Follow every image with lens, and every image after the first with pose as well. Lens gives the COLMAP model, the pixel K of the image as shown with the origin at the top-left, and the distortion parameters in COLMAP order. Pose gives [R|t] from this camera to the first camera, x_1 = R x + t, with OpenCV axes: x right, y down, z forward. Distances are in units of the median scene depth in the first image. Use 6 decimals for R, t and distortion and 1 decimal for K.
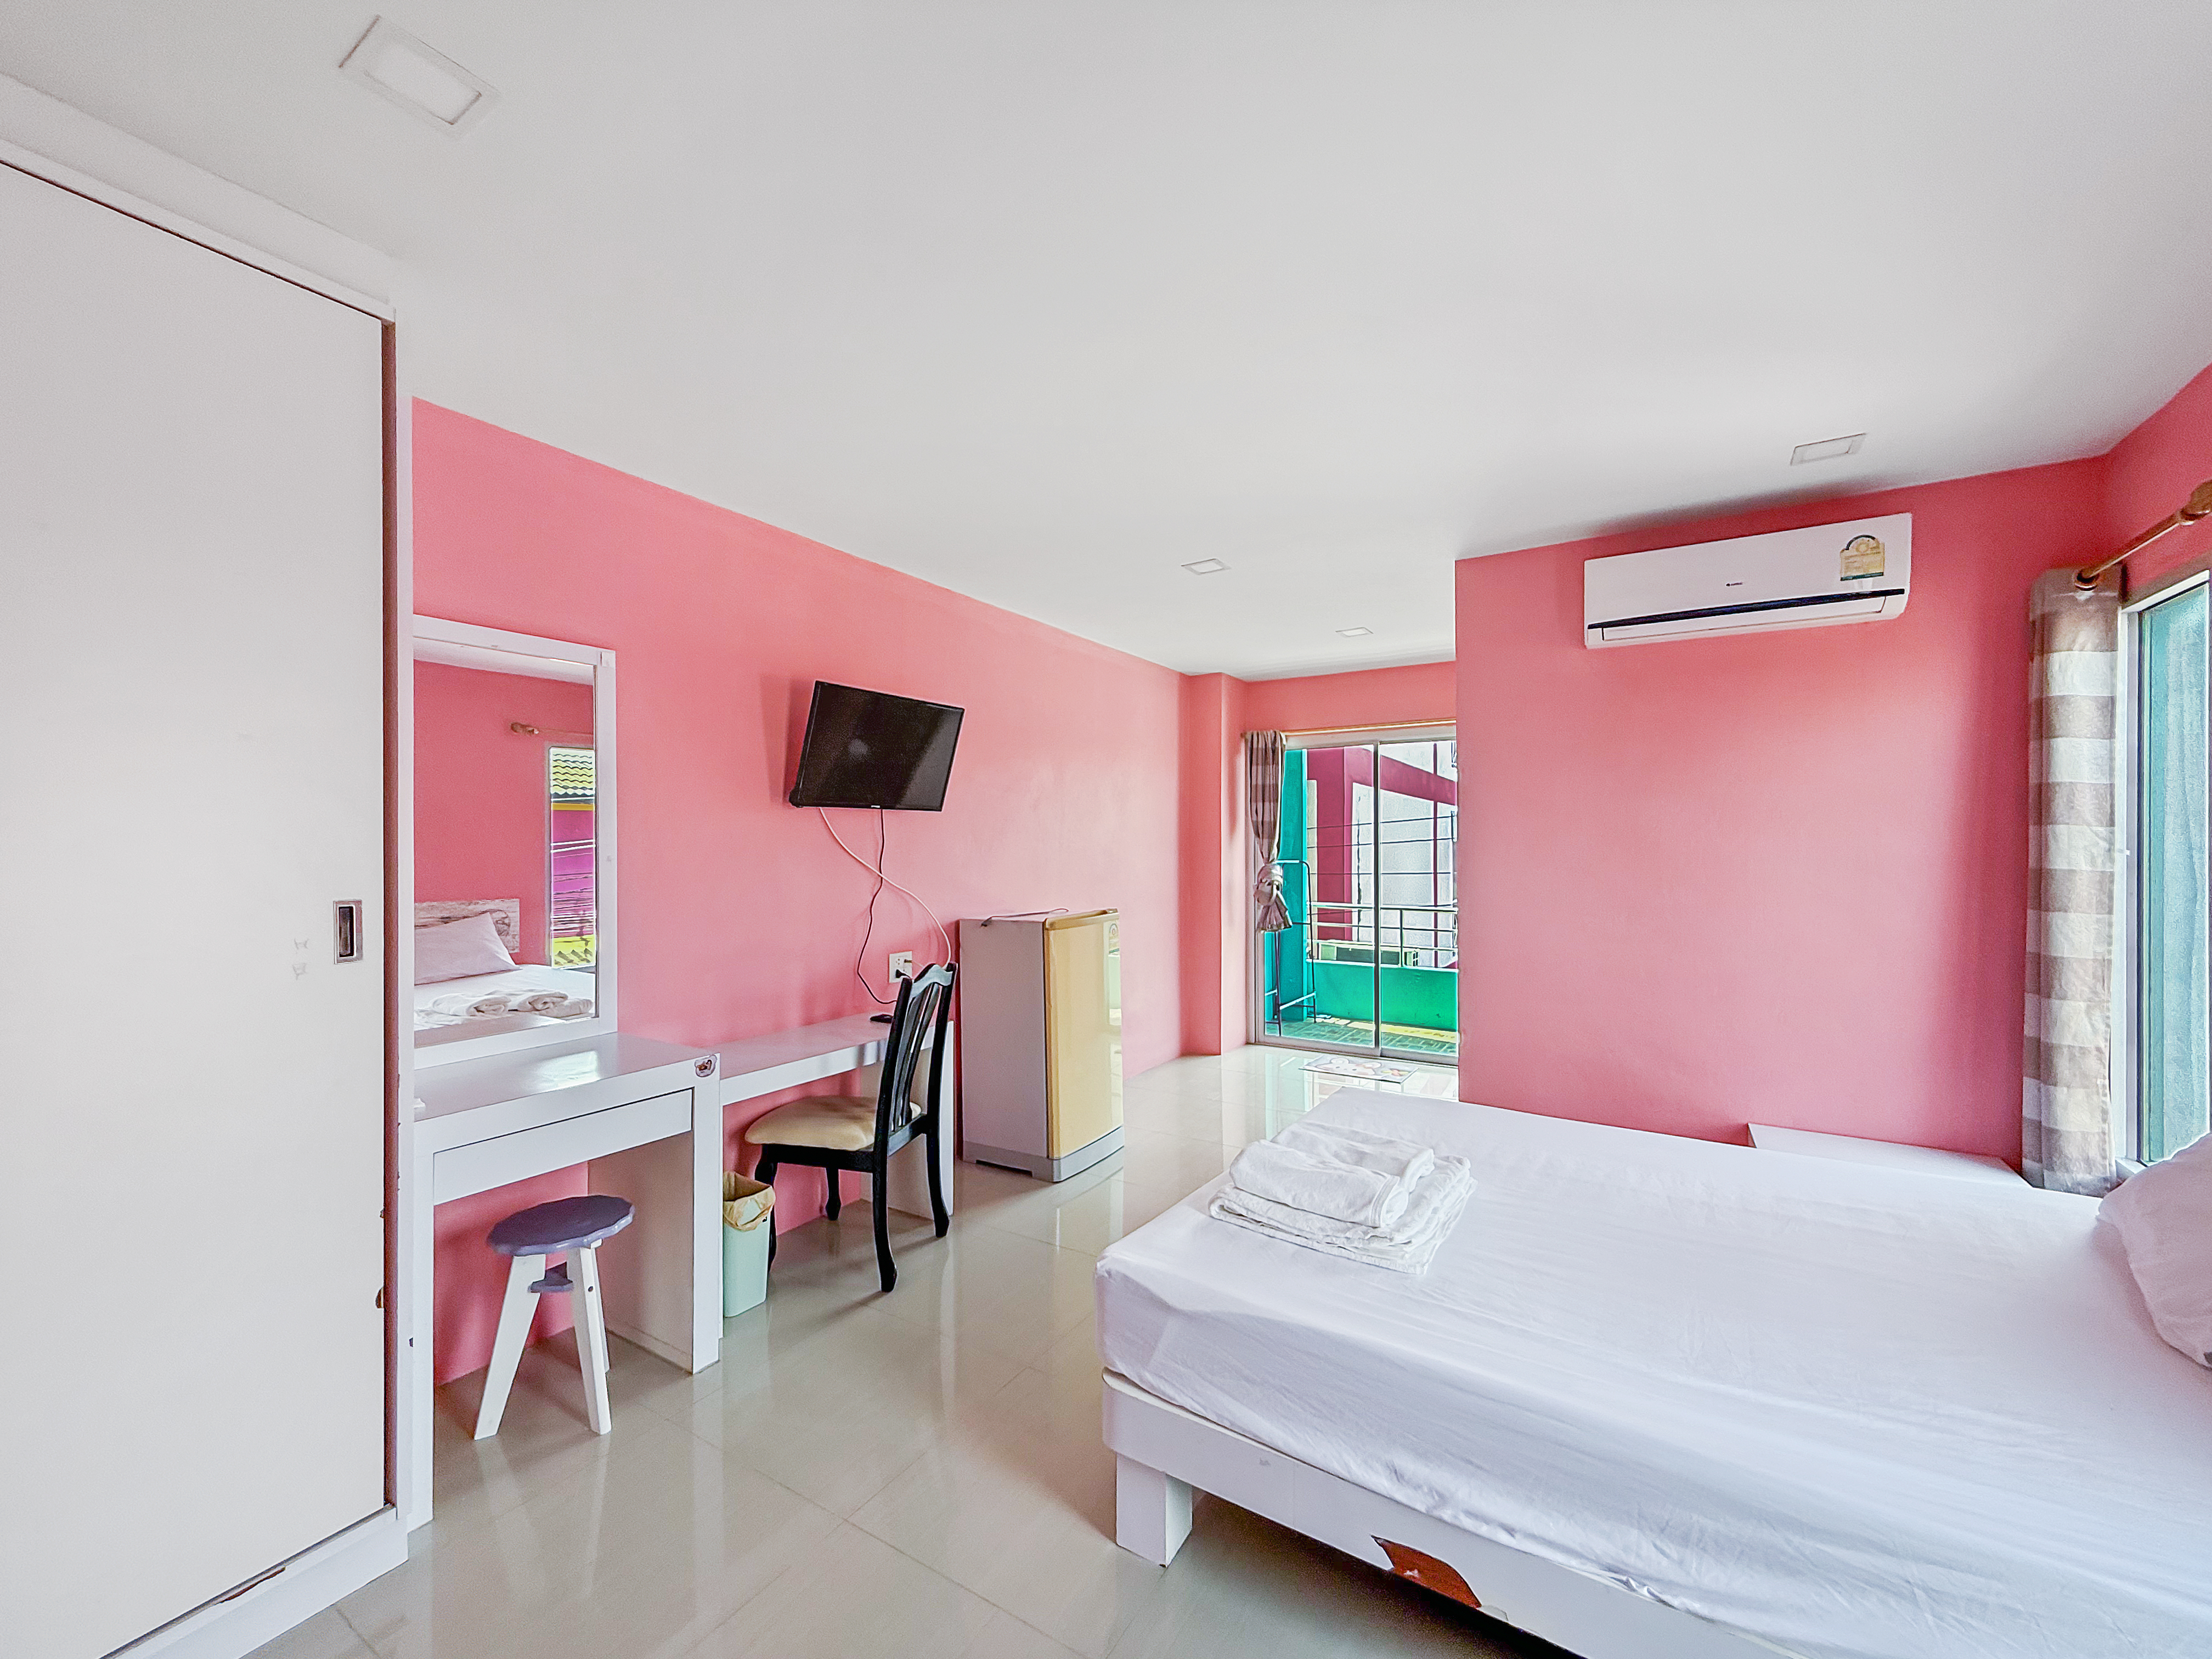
lens RADIAL K [[879.7, 0, 1108.7], [0, 879.7, 848.1], [0, 0, 1]] dist [0.010091, 0.000119]
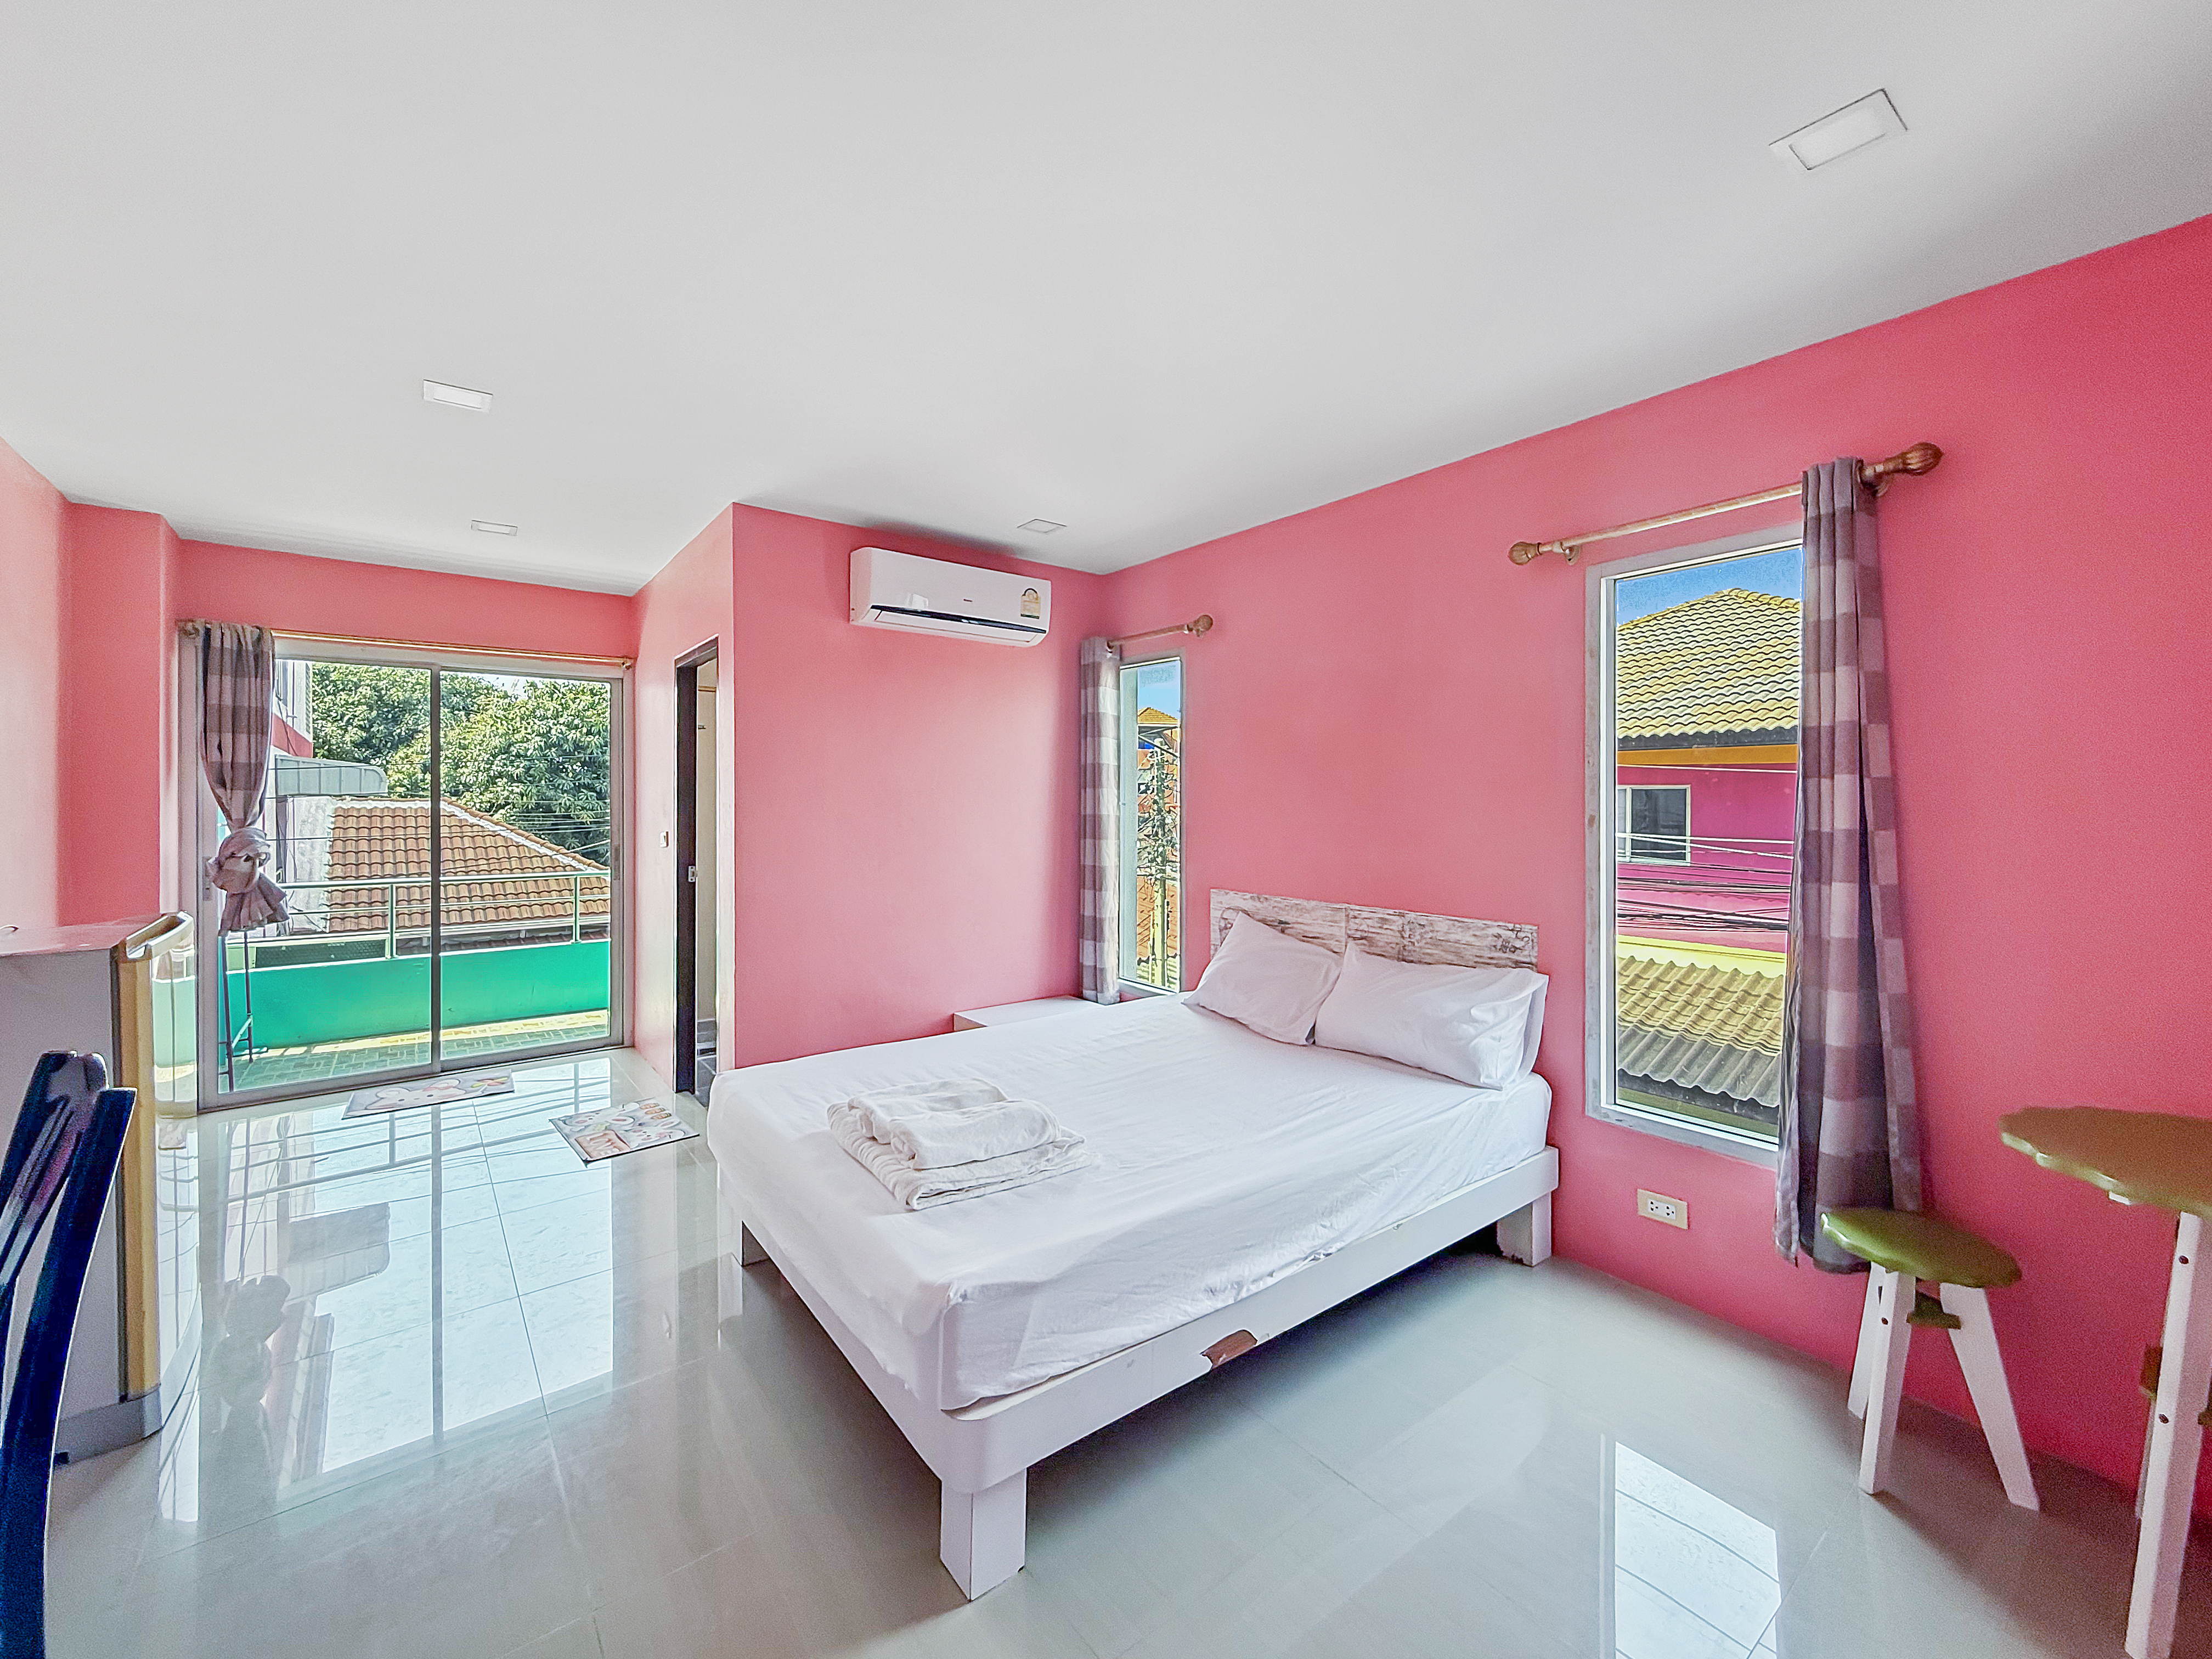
lens RADIAL K [[905.3, 0, 1107.7], [0, 905.3, 803.6], [0, 0, 1]] dist [0.010589, 0.000012]
pose [[0.352486, -0.003689, 0.935810, -0.539248], [0.003147, 0.999991, 0.002757, -0.001124], [-0.935812, 0.001973, 0.352494, 0.382940]]
